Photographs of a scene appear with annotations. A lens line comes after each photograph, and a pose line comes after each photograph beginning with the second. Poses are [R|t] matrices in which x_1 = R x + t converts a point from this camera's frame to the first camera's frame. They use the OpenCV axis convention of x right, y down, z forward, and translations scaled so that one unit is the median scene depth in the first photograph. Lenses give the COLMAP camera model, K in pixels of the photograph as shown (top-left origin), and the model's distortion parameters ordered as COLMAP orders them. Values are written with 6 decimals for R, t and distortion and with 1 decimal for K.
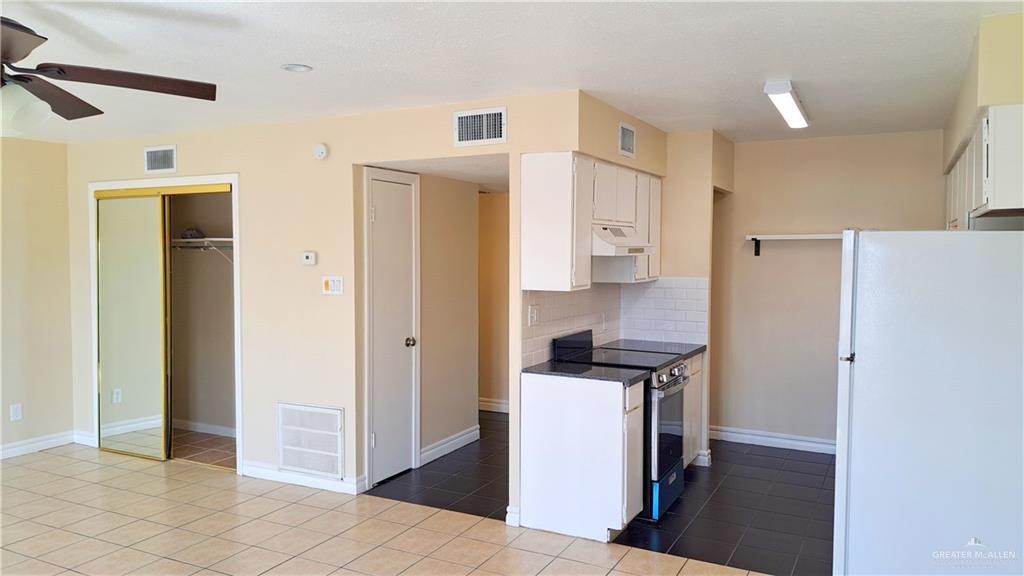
lens RADIAL K [[726.0, 0, 509.4], [0, 726.0, 278.5], [0, 0, 1]] dist [0.035671, -0.035635]
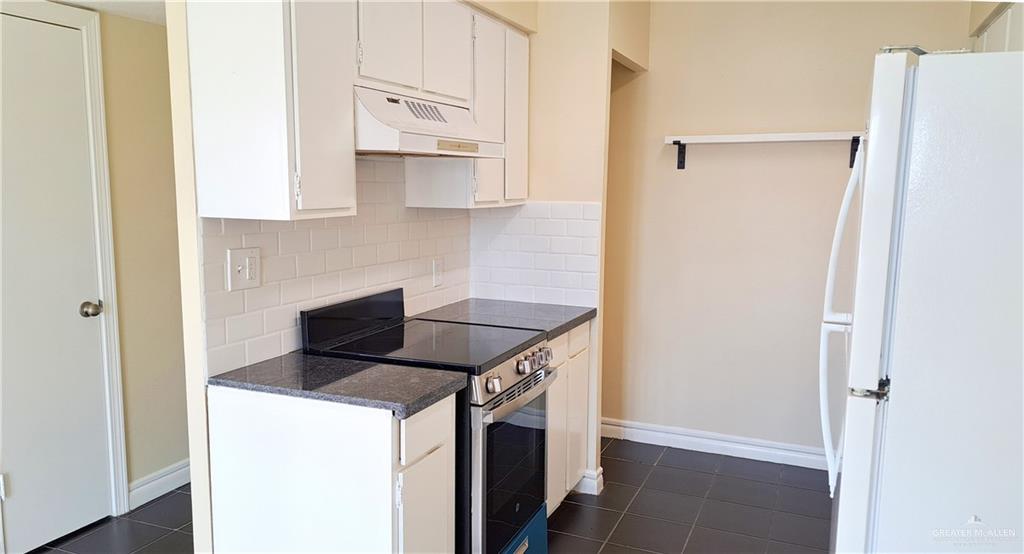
lens RADIAL K [[713.2, 0, 513.1], [0, 713.2, 278.7], [0, 0, 1]] dist [0.026481, -0.003224]
pose [[0.996250, -0.003754, 0.086445, 0.143584], [-0.004085, 0.995905, 0.090318, 0.010077], [-0.086430, -0.090332, 0.992154, 0.394043]]
